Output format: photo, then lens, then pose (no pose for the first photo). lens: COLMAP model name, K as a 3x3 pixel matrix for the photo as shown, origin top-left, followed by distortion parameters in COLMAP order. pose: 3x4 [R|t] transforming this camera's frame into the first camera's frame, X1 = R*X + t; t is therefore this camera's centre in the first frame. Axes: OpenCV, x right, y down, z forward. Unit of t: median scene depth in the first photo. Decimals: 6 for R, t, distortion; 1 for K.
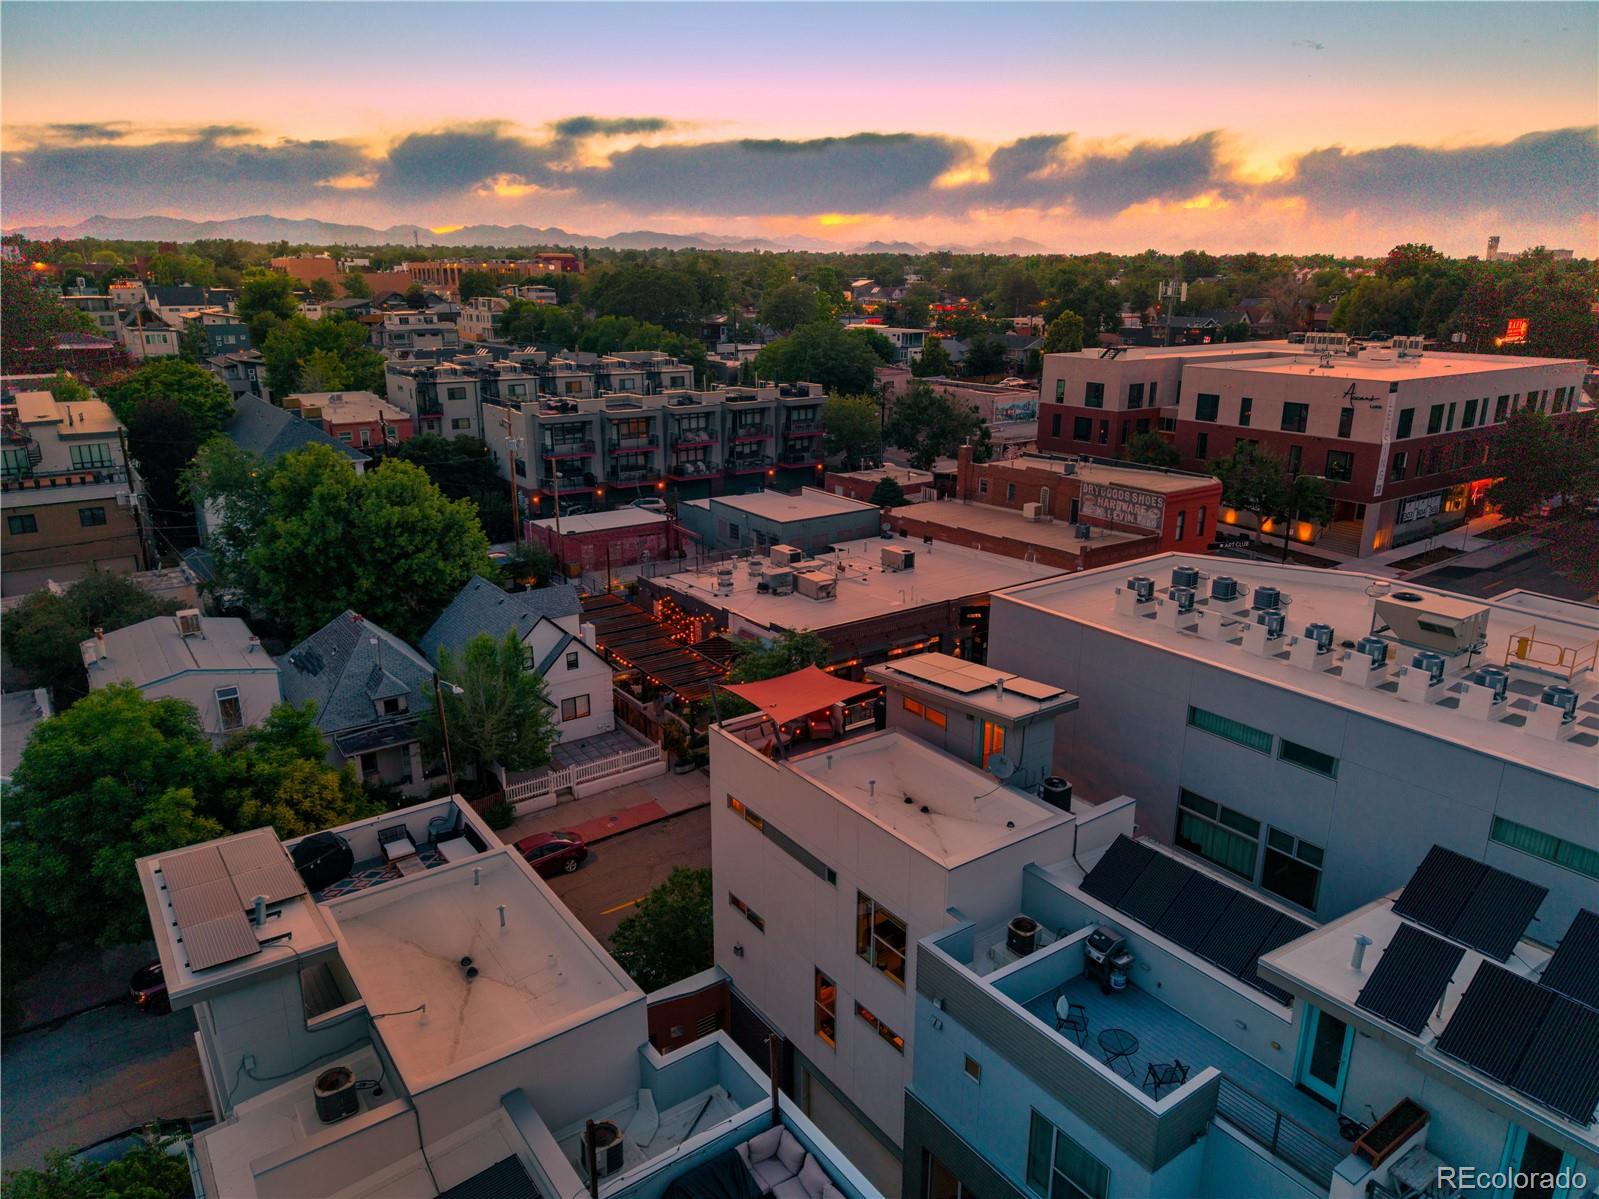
lens RADIAL K [[1070.0, 0, 799.5], [0, 1070.0, 599.5], [0, 0, 1]] dist [0.058960, -0.071080]
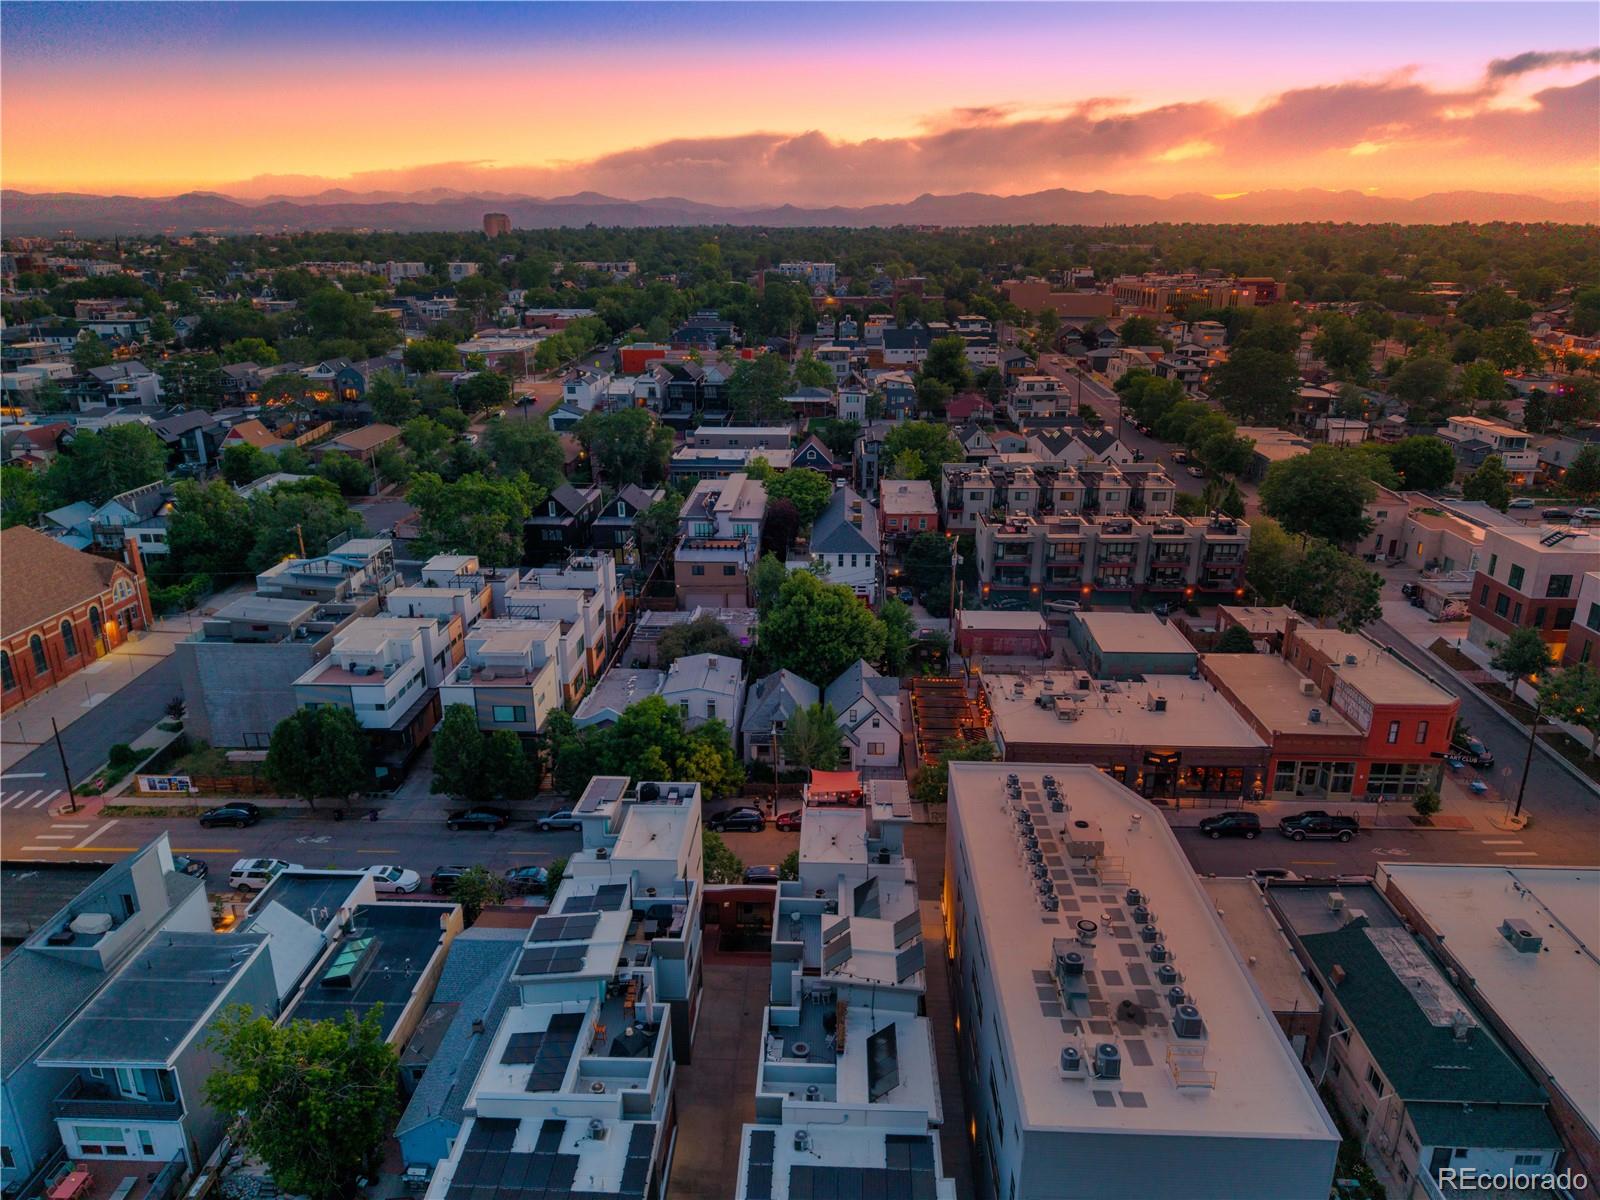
lens RADIAL K [[1070.6, 0, 800.0], [0, 1070.6, 600.0], [0, 0, 1]] dist [0.058960, -0.071080]
pose [[0.787487, 0.192200, -0.585596, 0.435994], [-0.173339, 0.980848, 0.088827, -0.176038], [0.591454, 0.031556, 0.805721, -0.333989]]
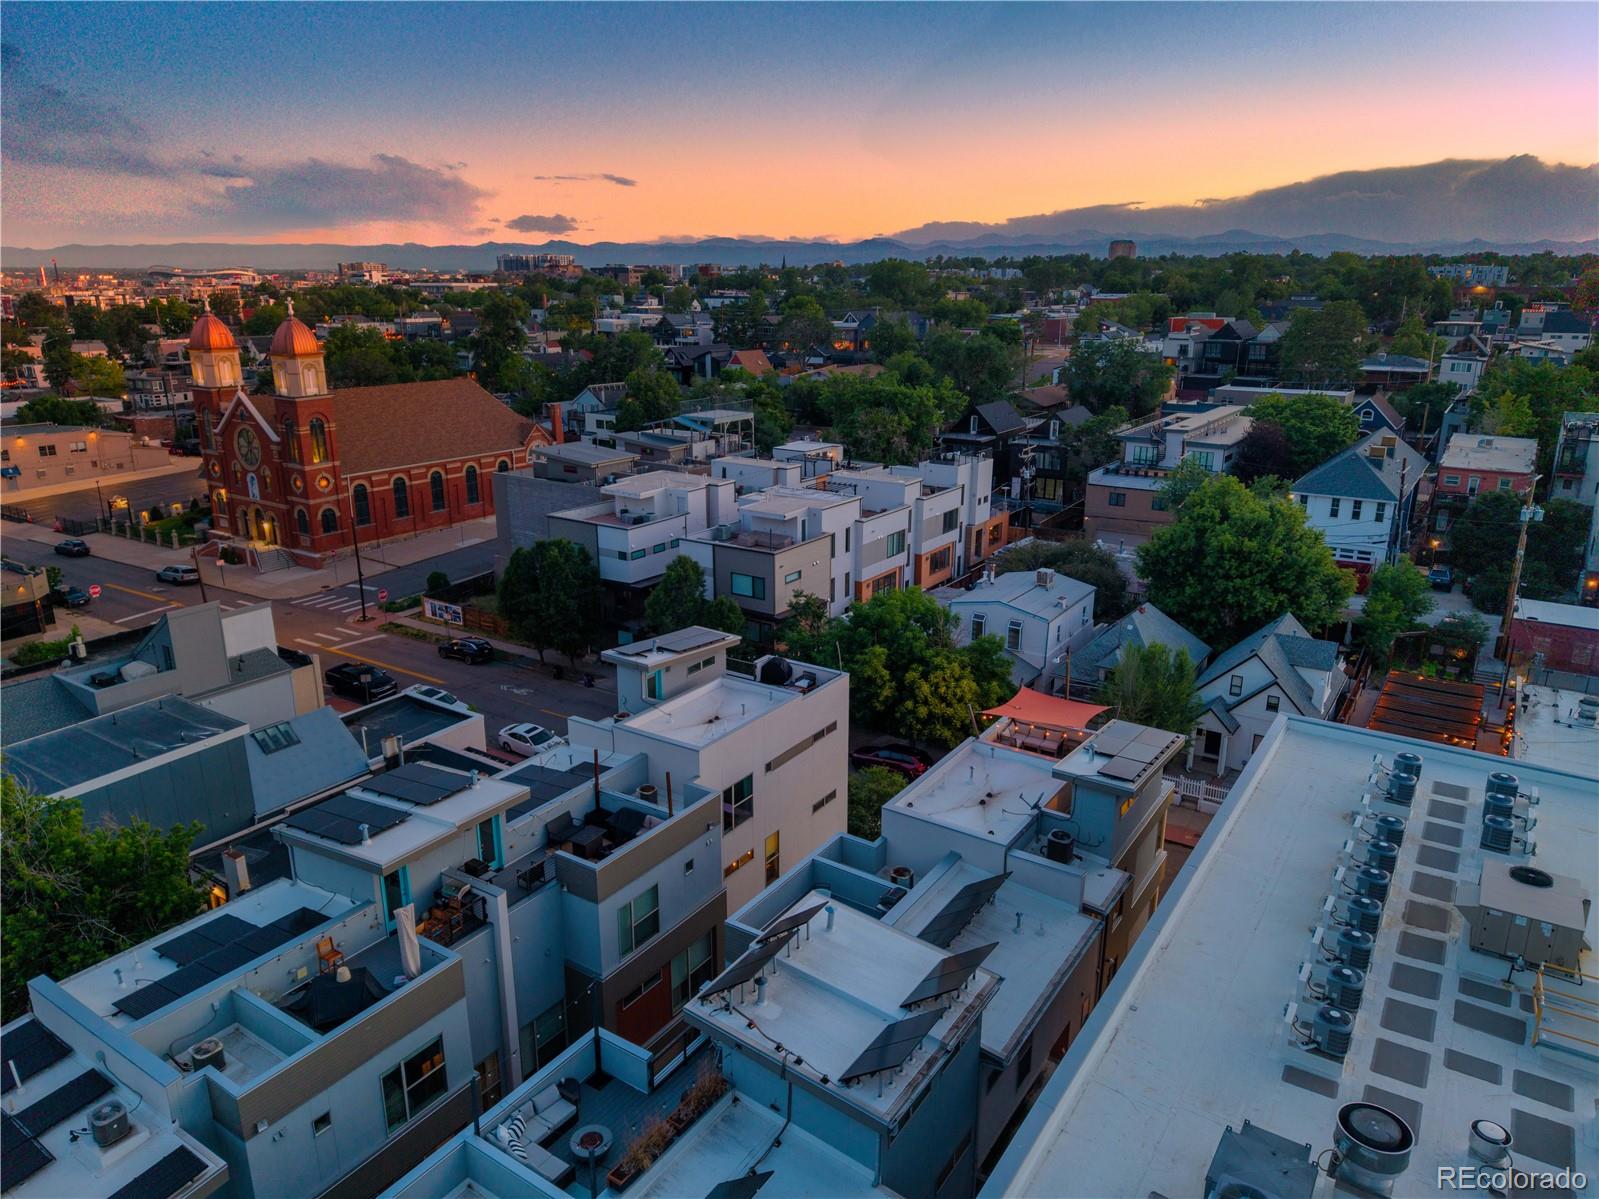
lens RADIAL K [[1070.0, 0, 799.5], [0, 1070.0, 599.5], [0, 0, 1]] dist [0.058960, -0.071080]
pose [[0.348752, 0.264897, -0.899000, 0.351431], [-0.272257, 0.946495, 0.173274, -0.061881], [0.896799, 0.184329, 0.402212, 0.071782]]
